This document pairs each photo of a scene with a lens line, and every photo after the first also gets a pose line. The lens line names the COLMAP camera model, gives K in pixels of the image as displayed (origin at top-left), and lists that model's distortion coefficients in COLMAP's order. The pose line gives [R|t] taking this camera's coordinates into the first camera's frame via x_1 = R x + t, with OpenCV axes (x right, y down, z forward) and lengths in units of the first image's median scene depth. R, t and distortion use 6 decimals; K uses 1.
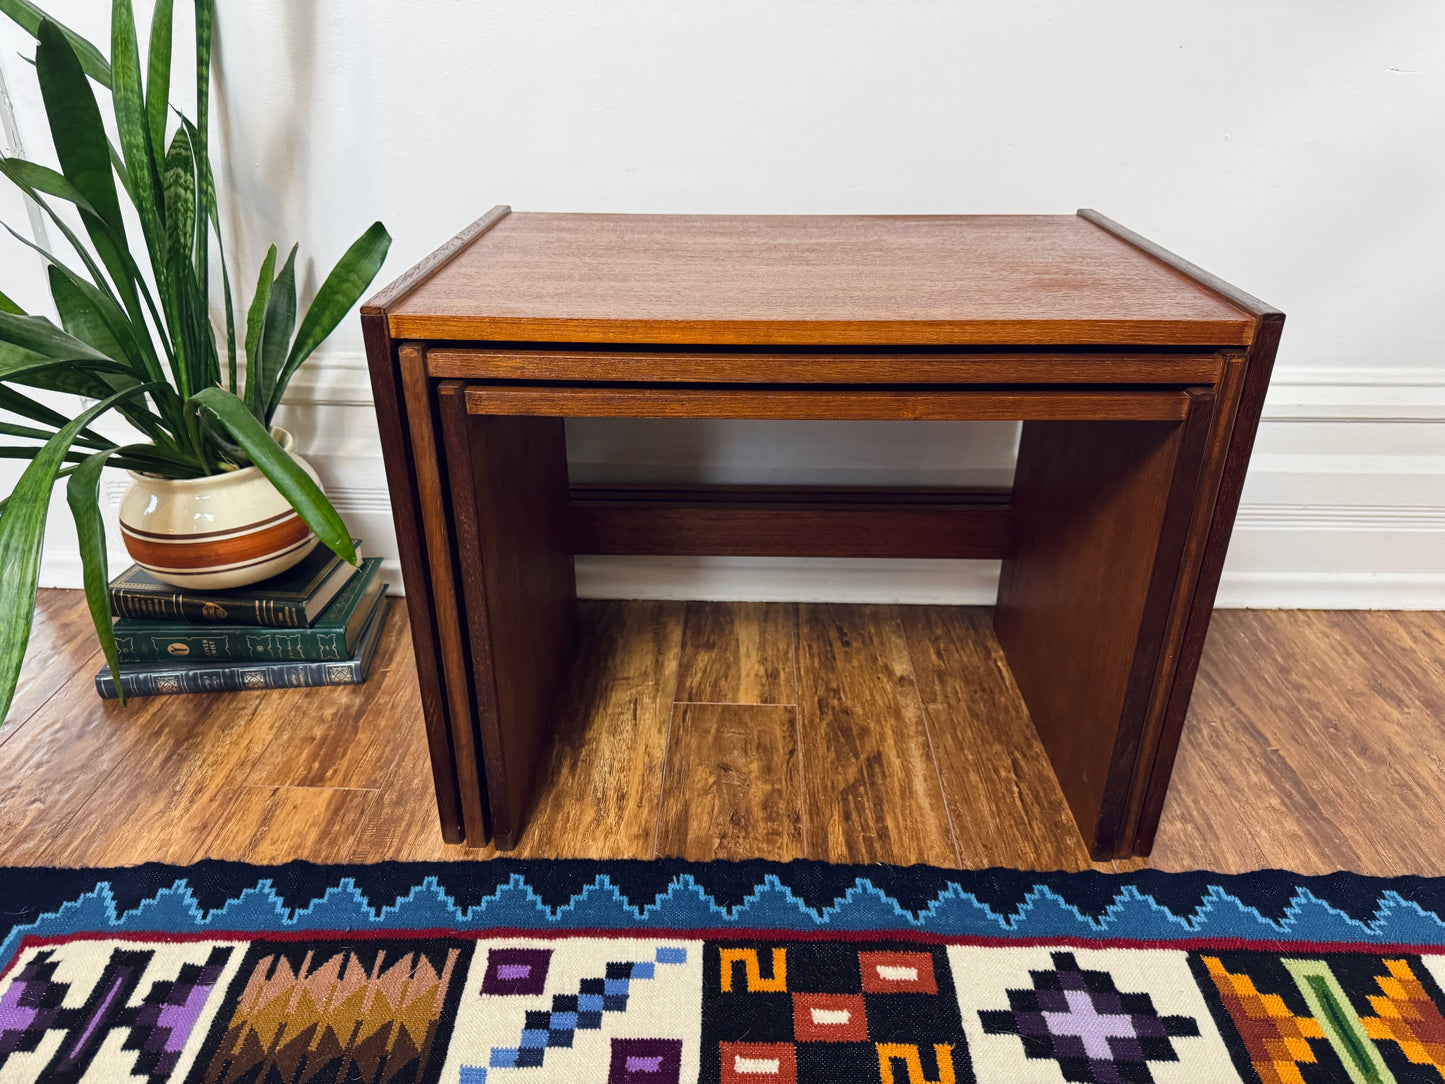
lens RADIAL K [[1101.0, 0, 736.4], [0, 1101.0, 519.9], [0, 0, 1]] dist [0.061769, -0.051476]
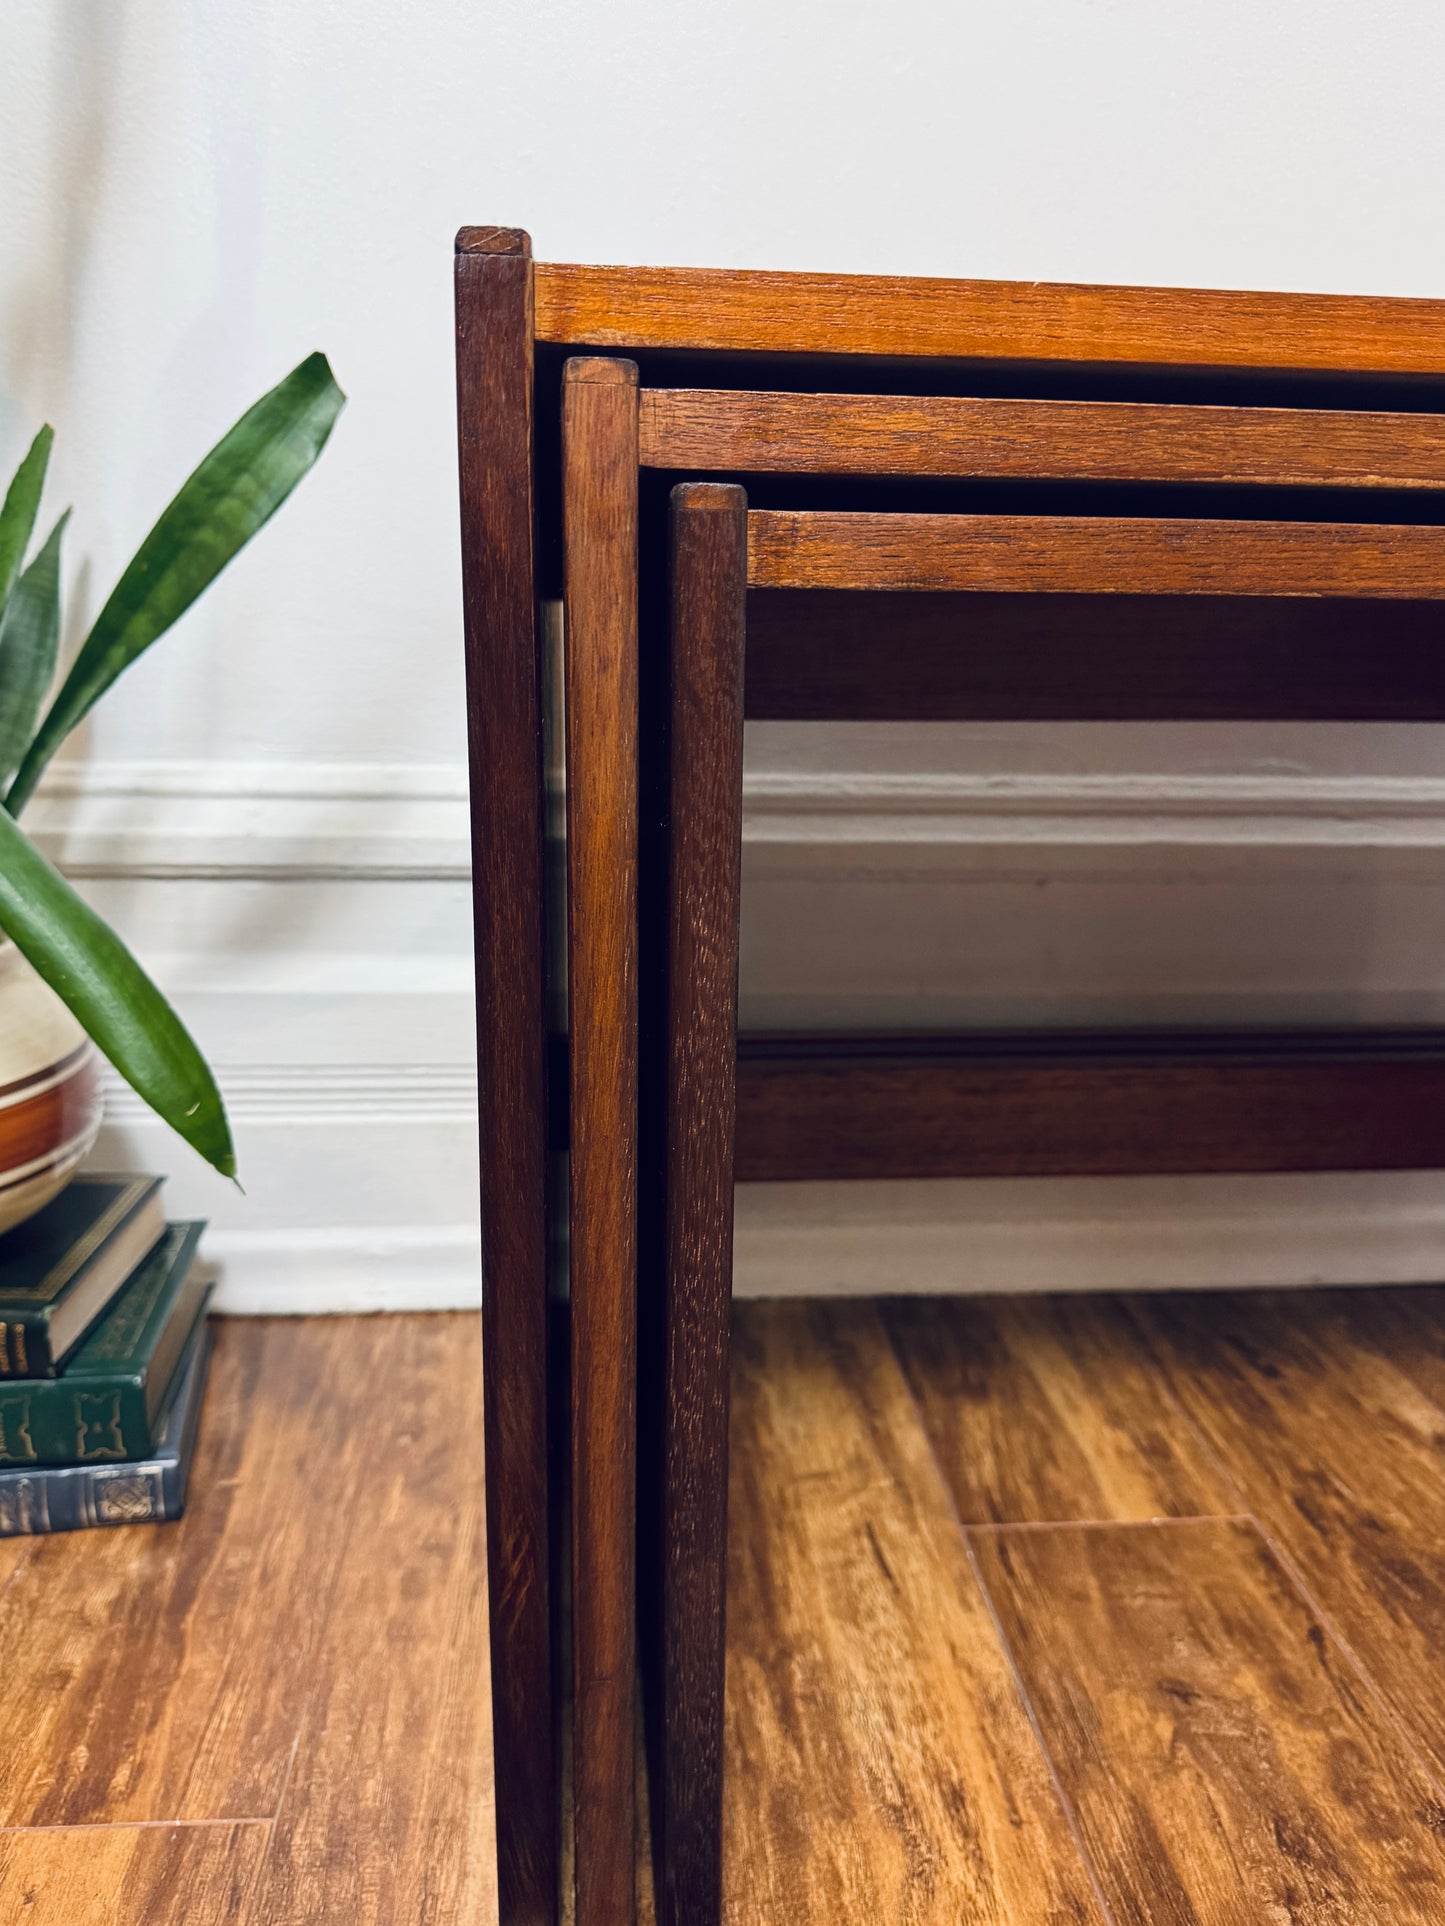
lens RADIAL K [[1534.9, 0, 776.6], [0, 1534.9, 973.9], [0, 0, 1]] dist [-0.034921, 0.025079]
pose [[0.988032, -0.002871, 0.154225, -0.228597], [0.034094, 0.979163, -0.200194, 0.079260], [-0.150437, 0.203056, 0.967542, 0.438209]]
